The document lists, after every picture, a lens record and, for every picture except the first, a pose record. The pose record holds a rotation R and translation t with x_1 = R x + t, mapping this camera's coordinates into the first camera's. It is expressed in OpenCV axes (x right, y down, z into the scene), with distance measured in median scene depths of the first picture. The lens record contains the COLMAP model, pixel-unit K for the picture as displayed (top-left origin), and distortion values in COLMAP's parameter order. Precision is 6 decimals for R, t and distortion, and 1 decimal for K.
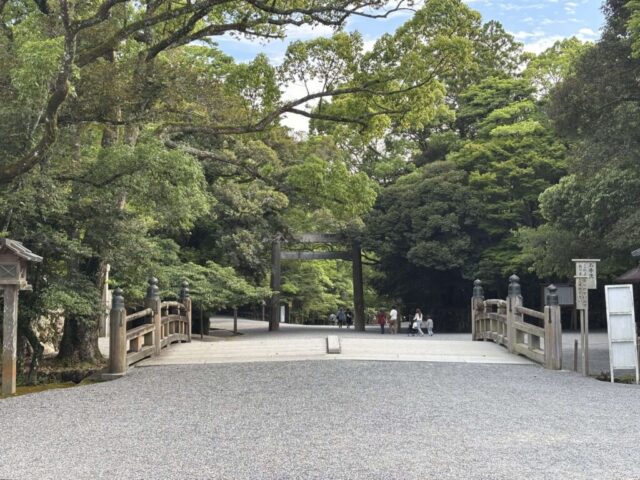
lens RADIAL K [[1107.5, 0, 320.0], [0, 1107.5, 240.0], [0, 0, 1]] dist [0.034138, -0.018220]
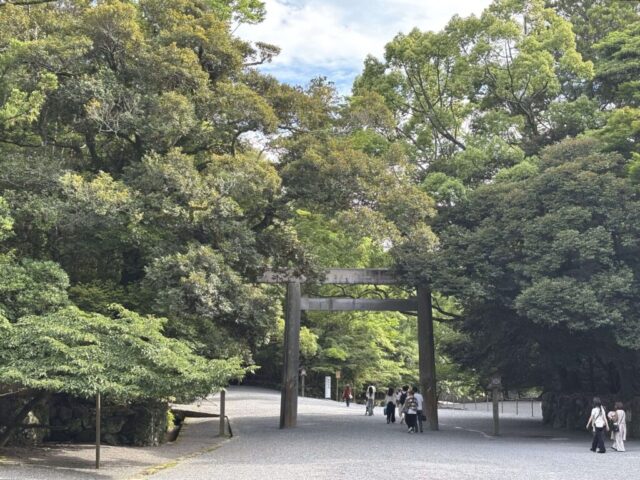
lens RADIAL K [[1107.5, 0, 320.0], [0, 1107.5, 240.0], [0, 0, 1]] dist [0.034138, -0.018220]
pose [[0.997990, 0.006438, -0.063042, 0.015477], [-0.009893, 0.998456, -0.054656, 0.013421], [0.062593, 0.055170, 0.996513, 0.429171]]
